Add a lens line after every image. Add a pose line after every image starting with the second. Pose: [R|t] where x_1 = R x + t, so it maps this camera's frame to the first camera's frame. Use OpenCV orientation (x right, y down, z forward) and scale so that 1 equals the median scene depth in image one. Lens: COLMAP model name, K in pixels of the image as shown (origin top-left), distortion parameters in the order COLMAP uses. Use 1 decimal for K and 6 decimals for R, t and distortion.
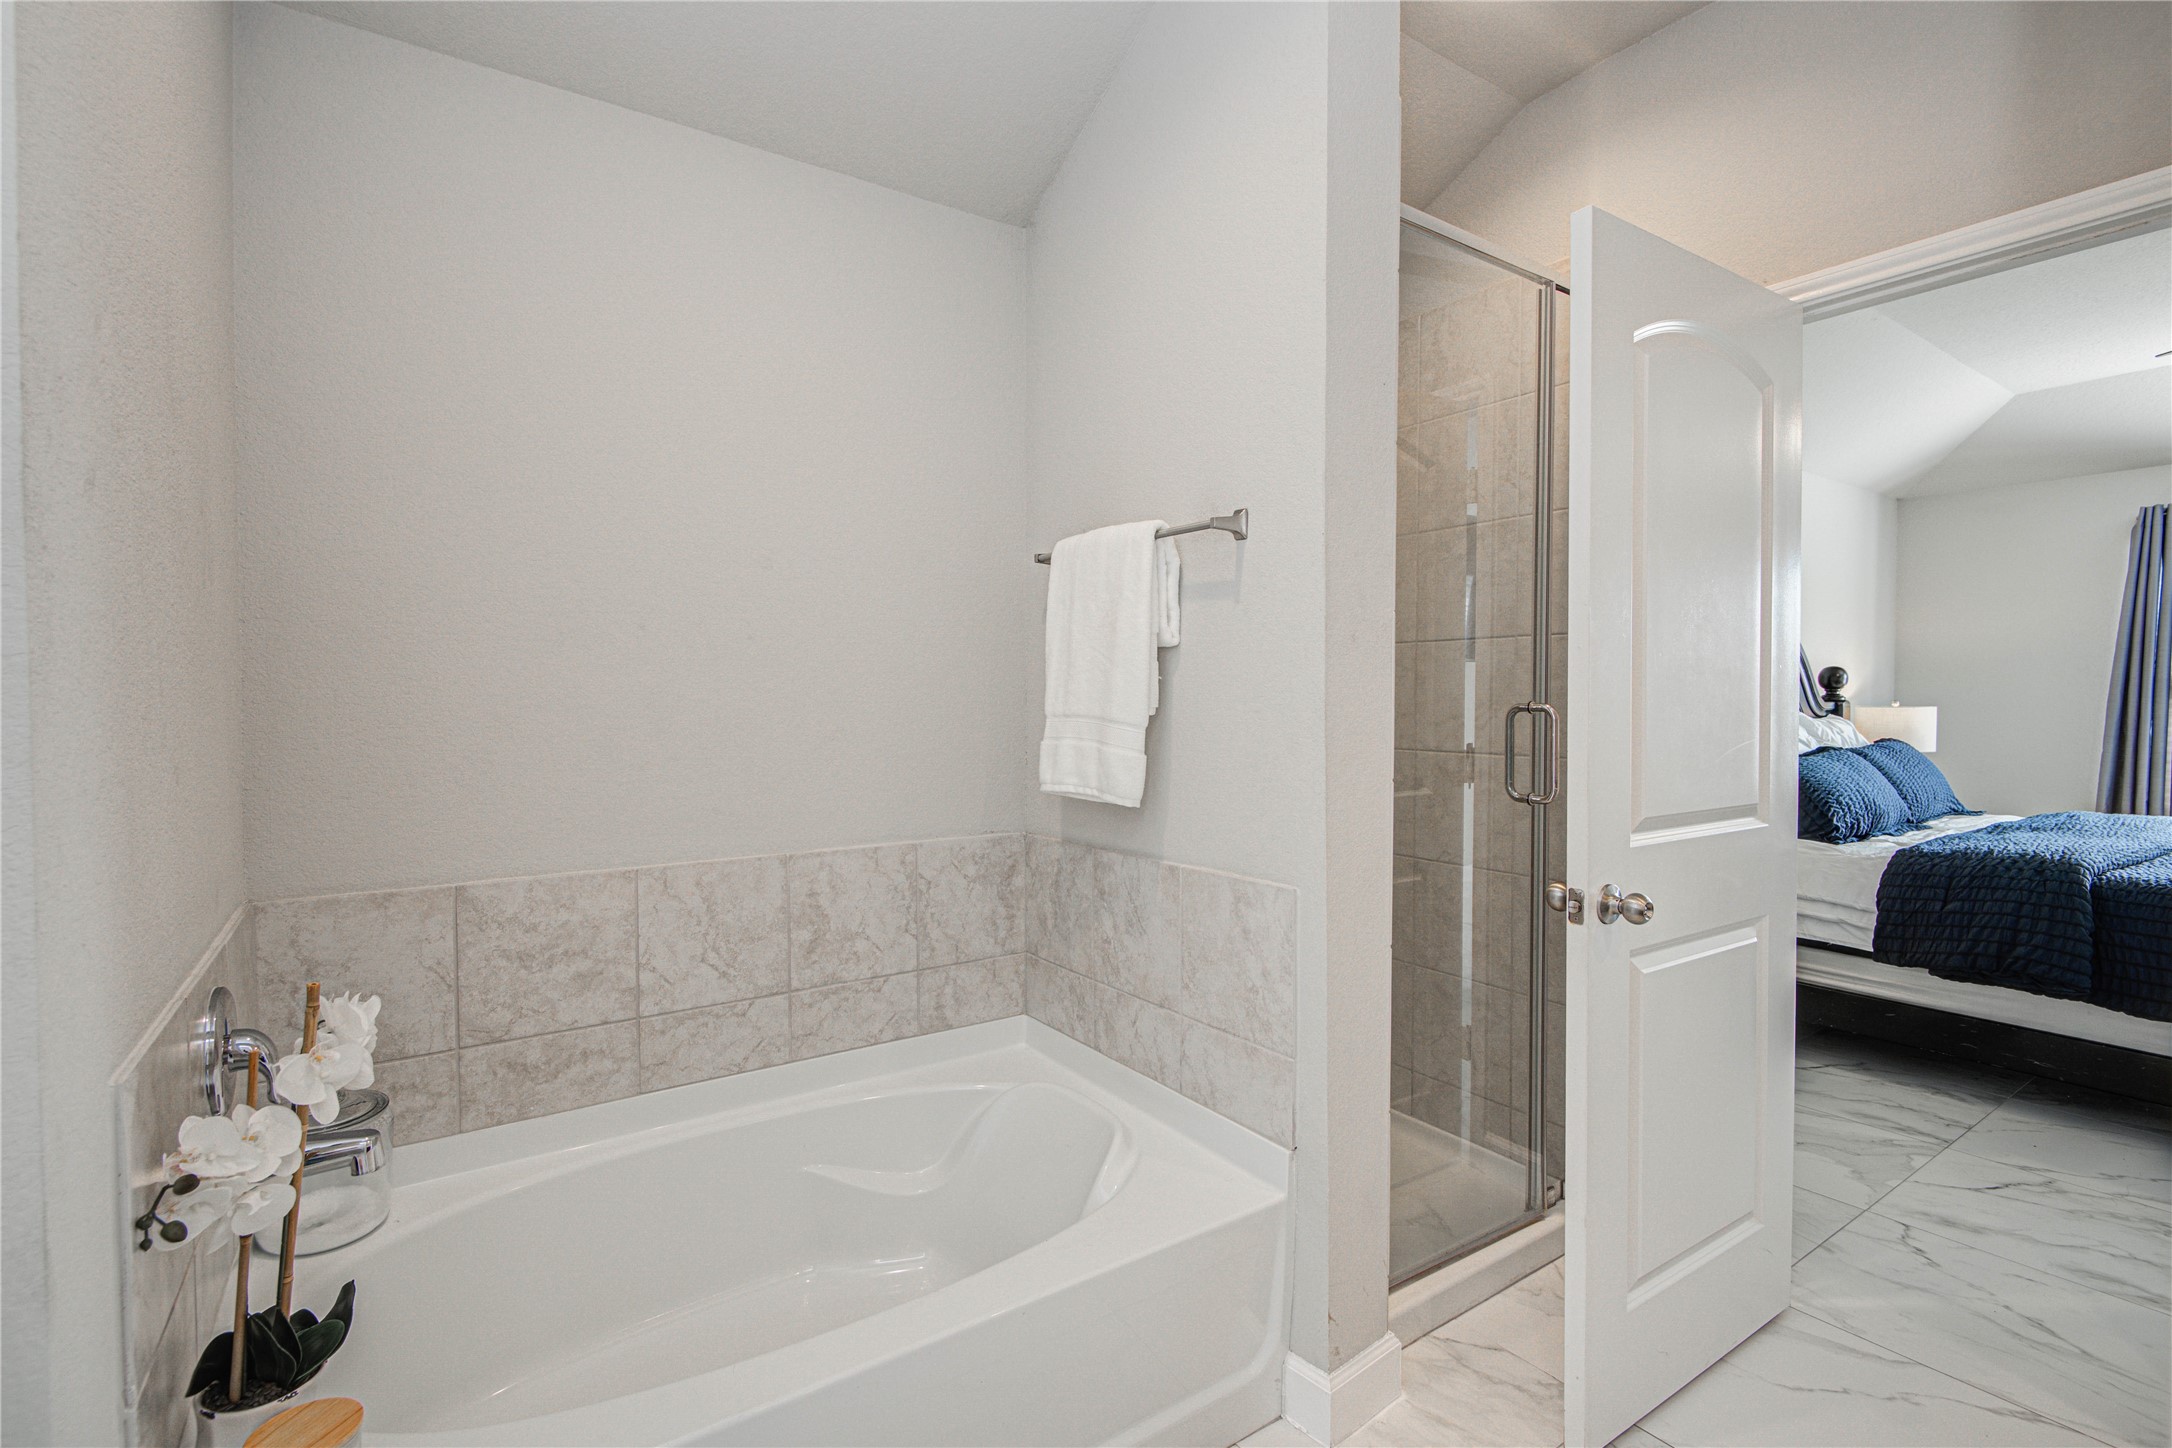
lens RADIAL K [[996.6, 0, 1094.7], [0, 996.6, 721.5], [0, 0, 1]] dist [0.003208, 0.000036]
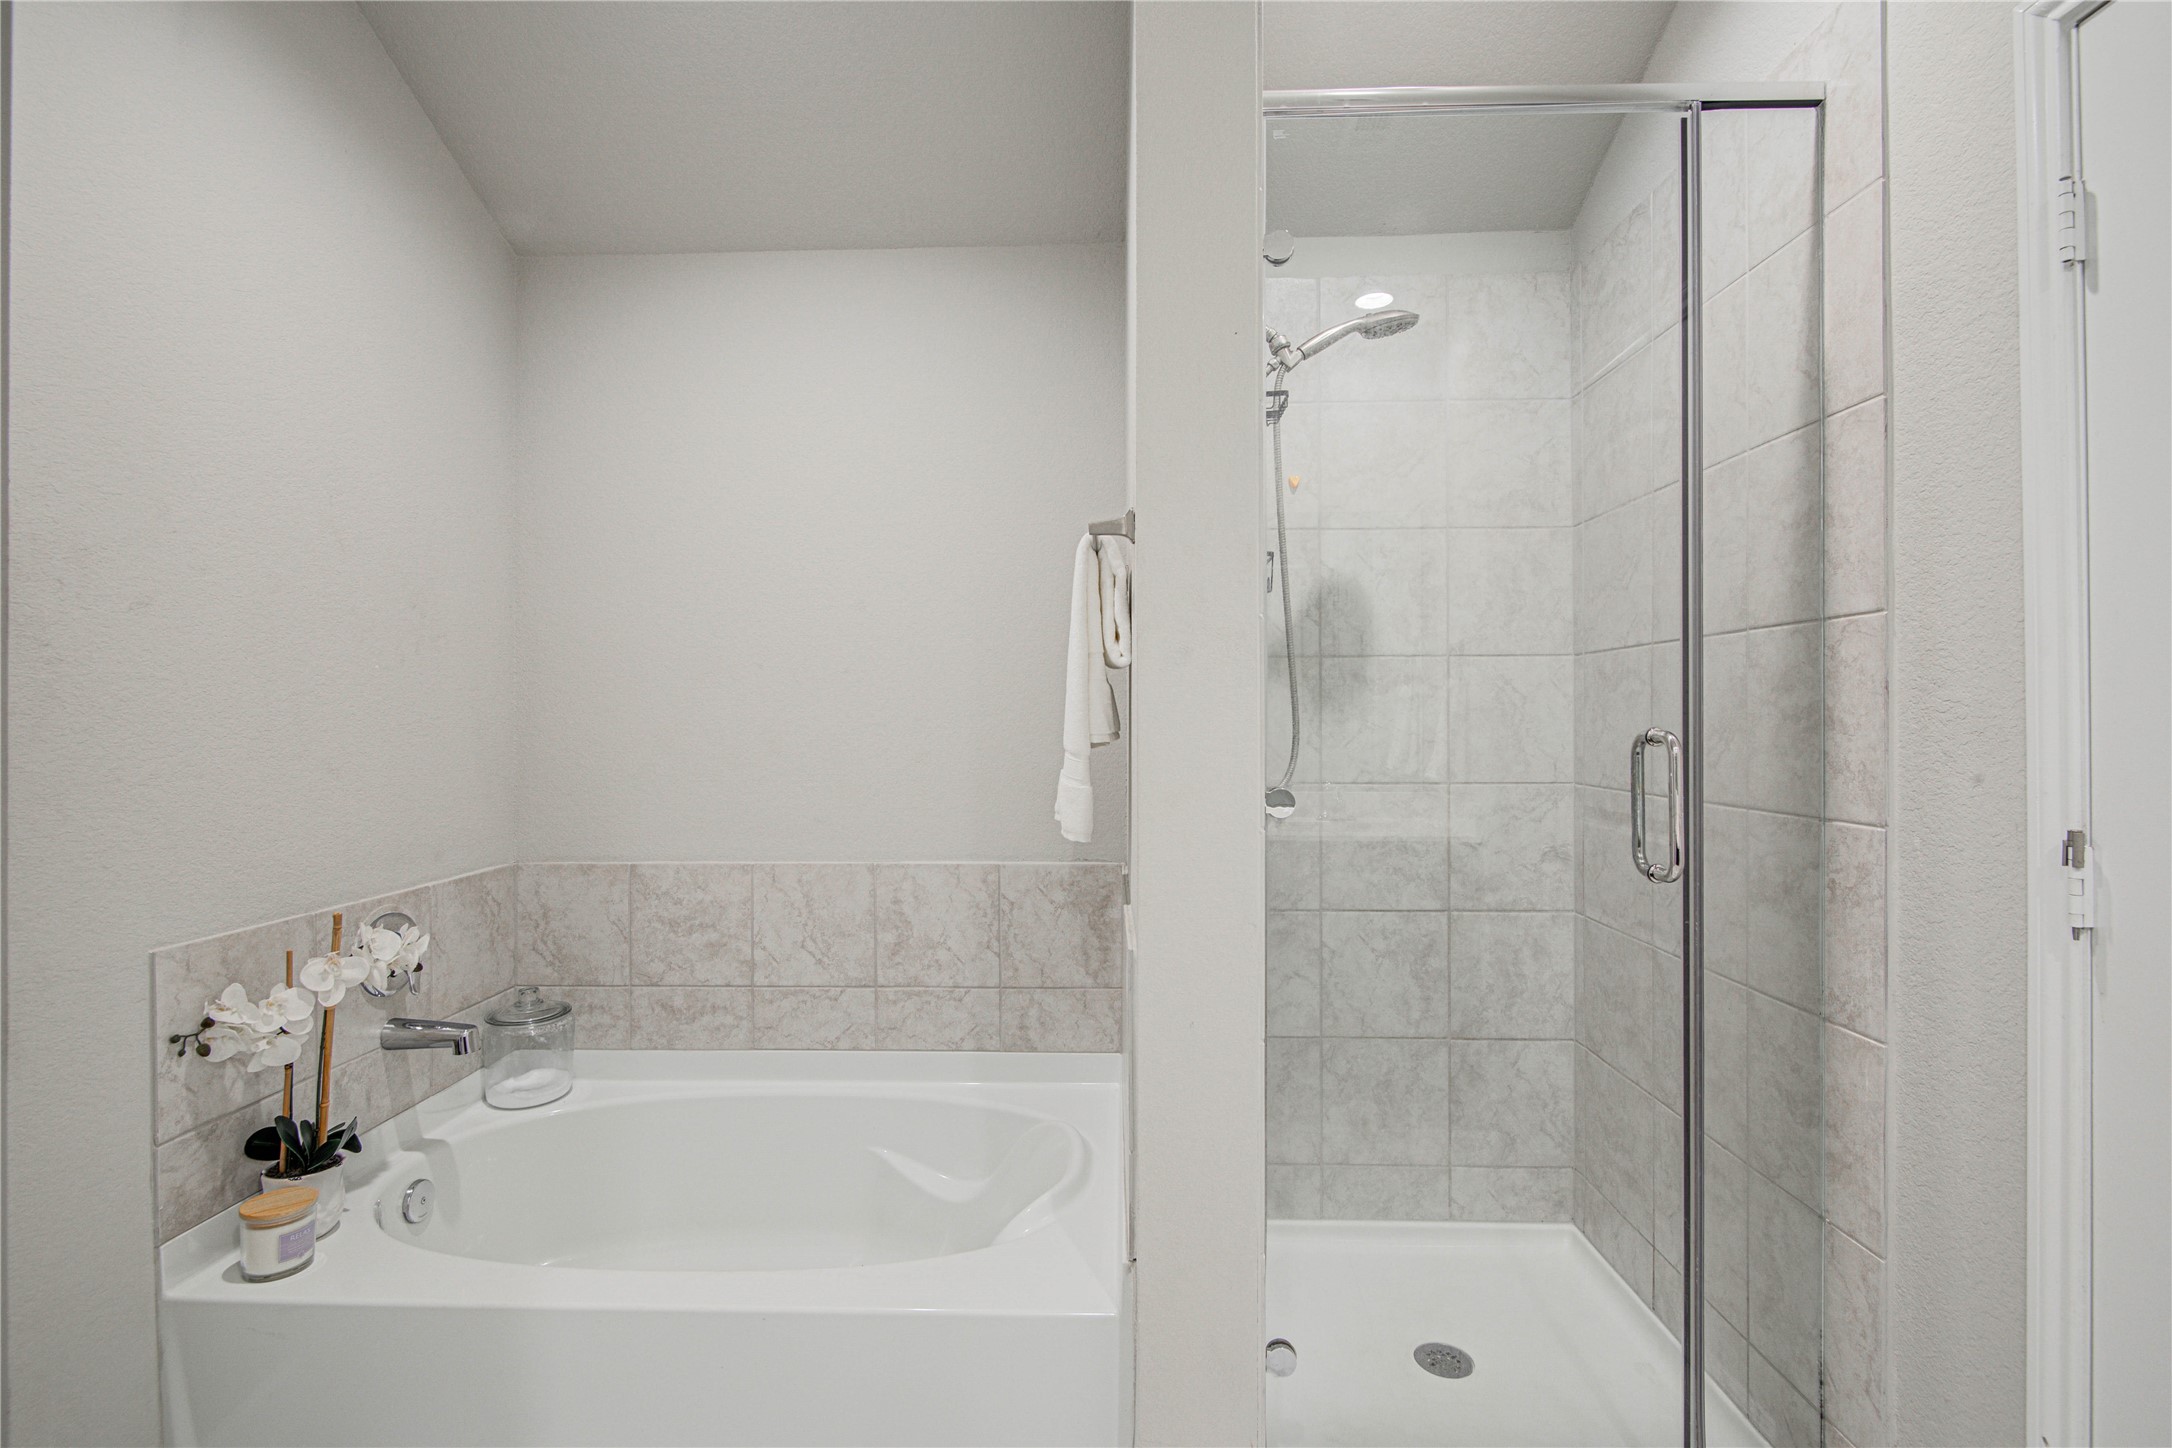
lens RADIAL K [[996.6, 0, 1091.5], [0, 996.6, 723.3], [0, 0, 1]] dist [0.003208, 0.000036]
pose [[0.802235, -0.000147, -0.597009, 0.565453], [-0.011671, 0.999805, -0.015929, -0.009317], [0.596895, 0.019747, 0.802077, 0.245633]]
